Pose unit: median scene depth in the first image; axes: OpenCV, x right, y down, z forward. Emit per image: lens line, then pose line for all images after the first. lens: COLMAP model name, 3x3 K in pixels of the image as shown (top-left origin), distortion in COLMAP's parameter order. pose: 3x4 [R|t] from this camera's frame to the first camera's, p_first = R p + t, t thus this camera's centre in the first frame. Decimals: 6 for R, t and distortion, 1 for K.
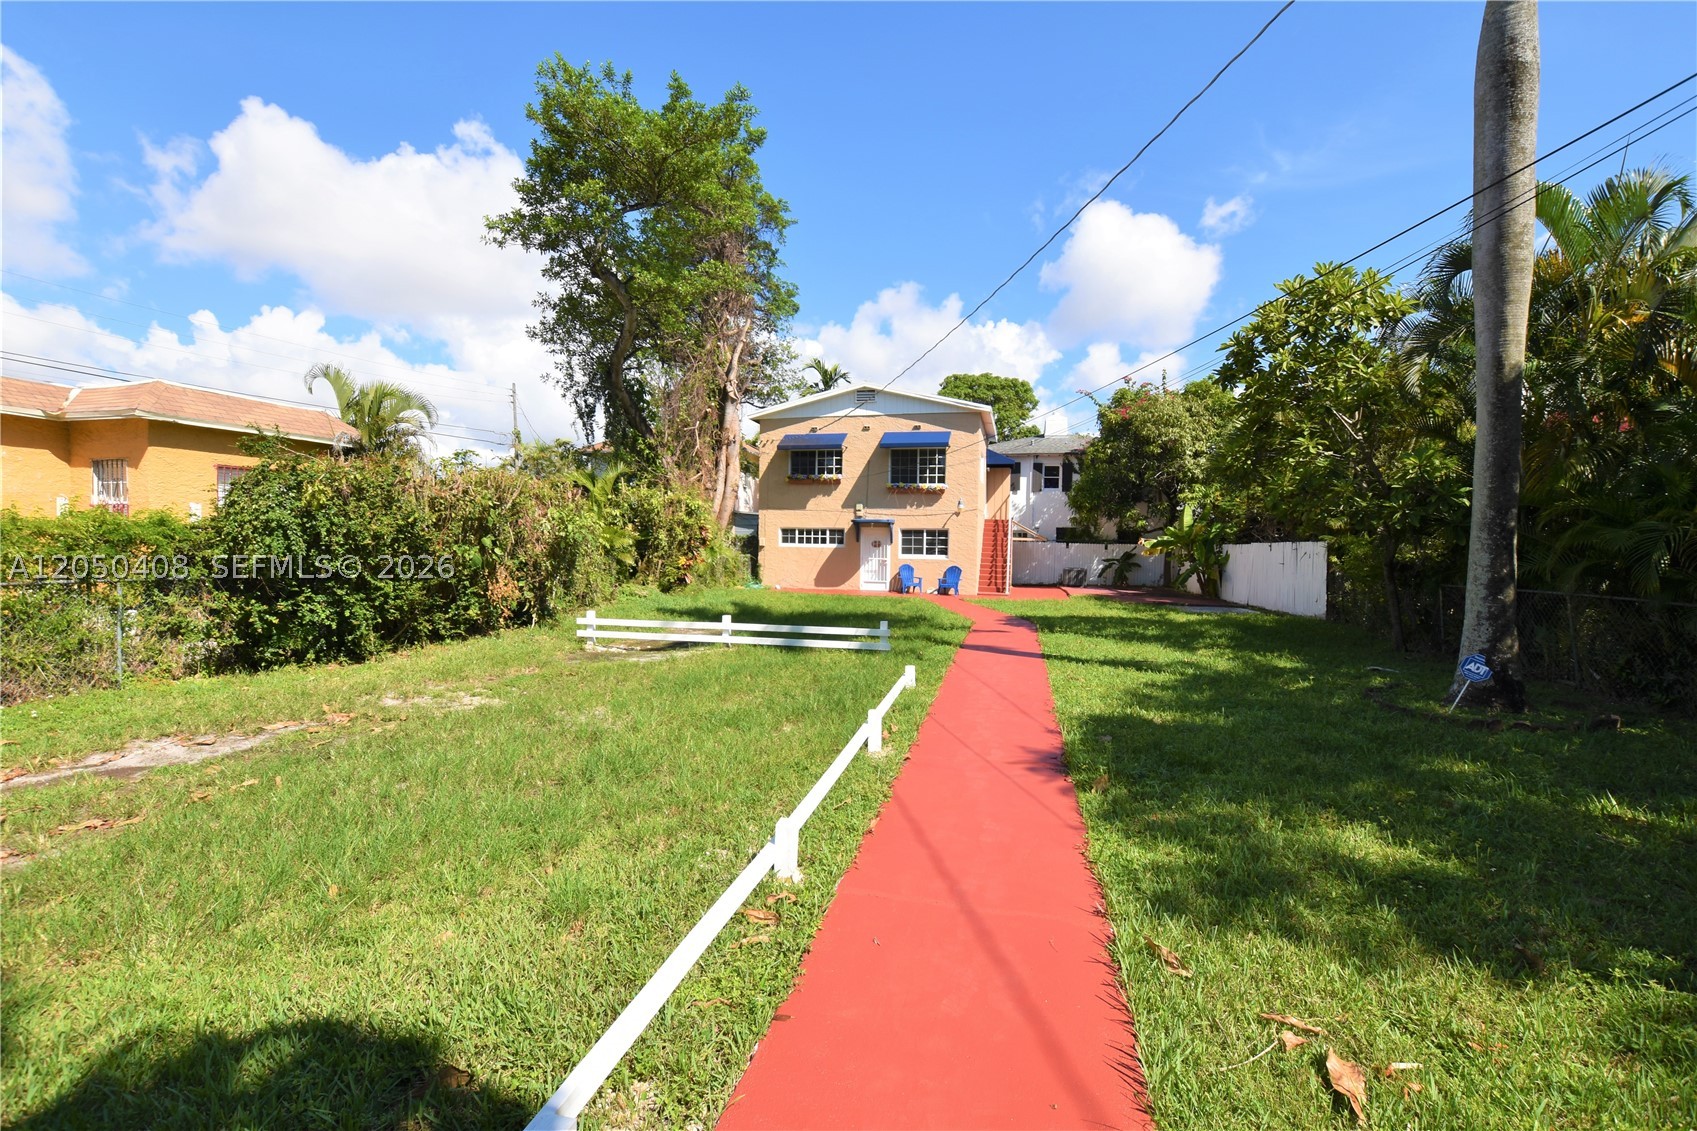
lens RADIAL K [[749.8, 0, 845.1], [0, 749.8, 567.5], [0, 0, 1]] dist [-0.033487, 0.004077]
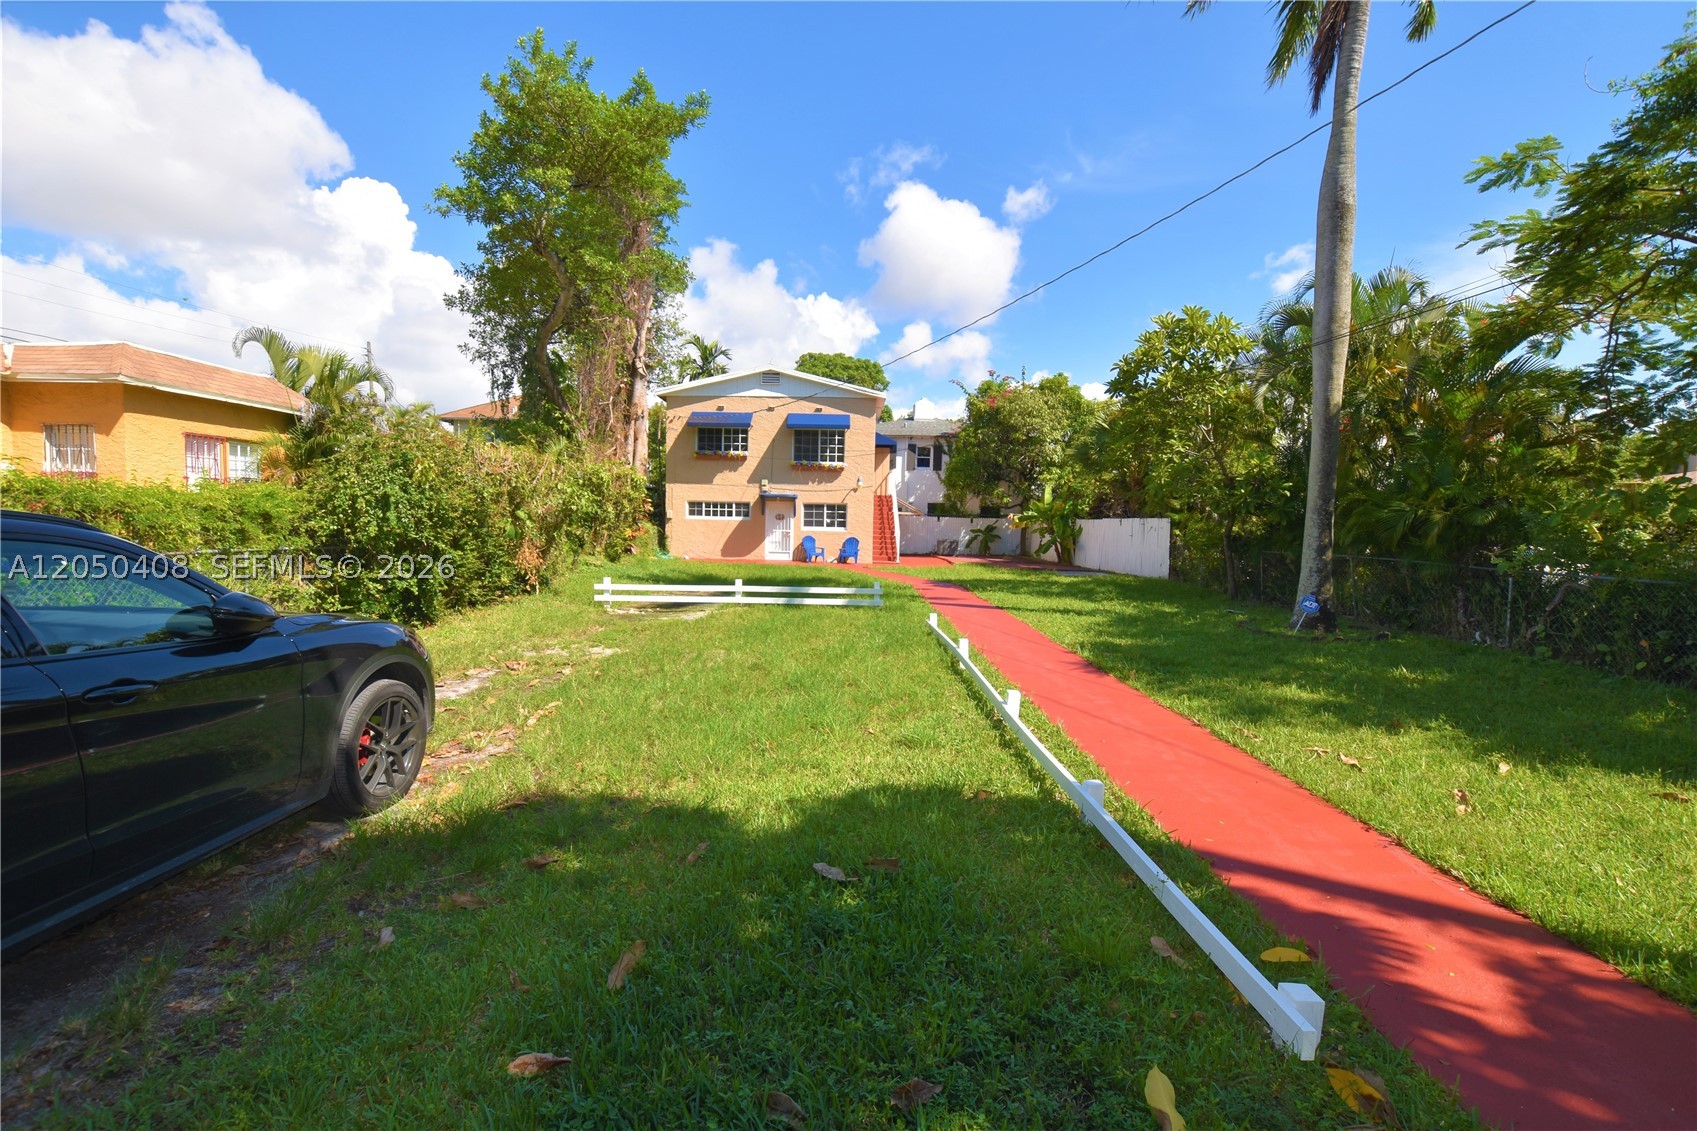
lens RADIAL K [[749.8, 0, 845.0], [0, 749.8, 565.9], [0, 0, 1]] dist [-0.033487, 0.004077]
pose [[0.973219, -0.008428, 0.229723, -0.118174], [0.000283, 0.999371, 0.035465, 0.000886], [-0.229878, -0.034451, 0.972610, -0.074210]]
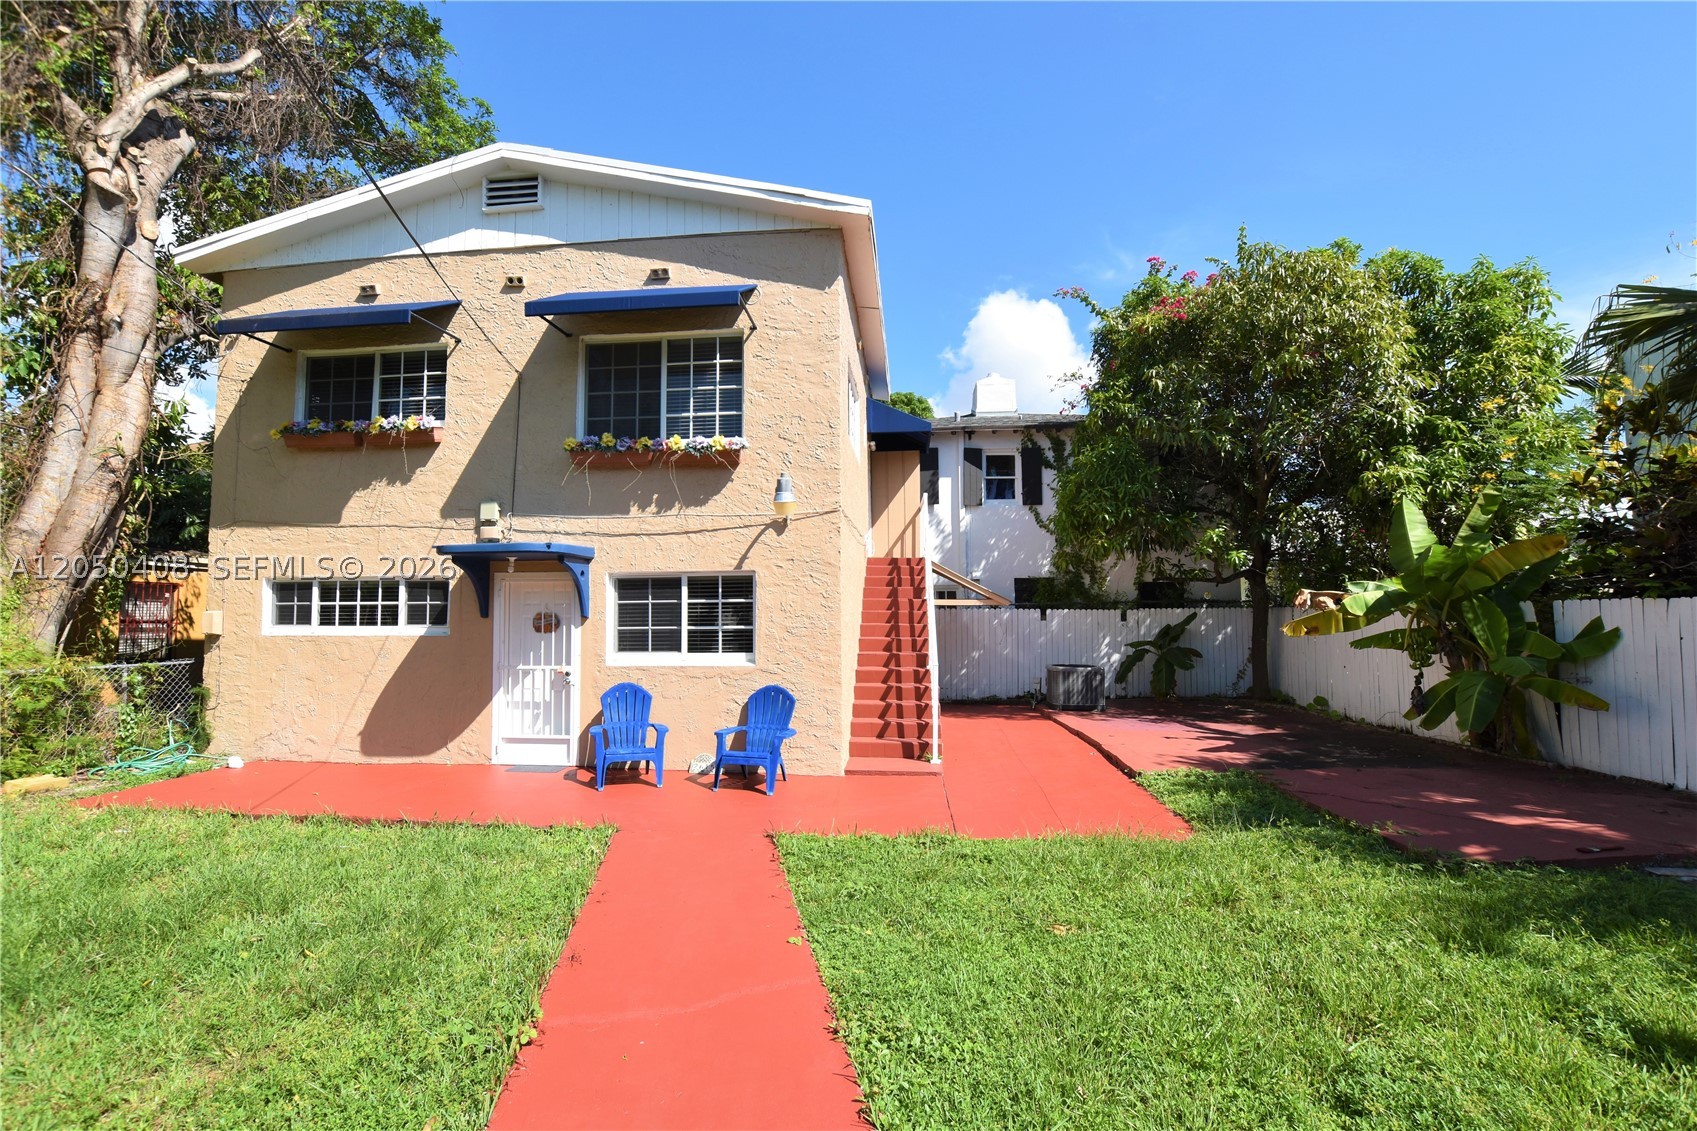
lens RADIAL K [[749.8, 0, 843.1], [0, 749.8, 564.0], [0, 0, 1]] dist [-0.033487, 0.004077]
pose [[0.990445, -0.012250, 0.137360, 0.130639], [0.026079, 0.994712, -0.099335, -0.021365], [-0.135417, 0.101968, 0.985528, 0.667063]]
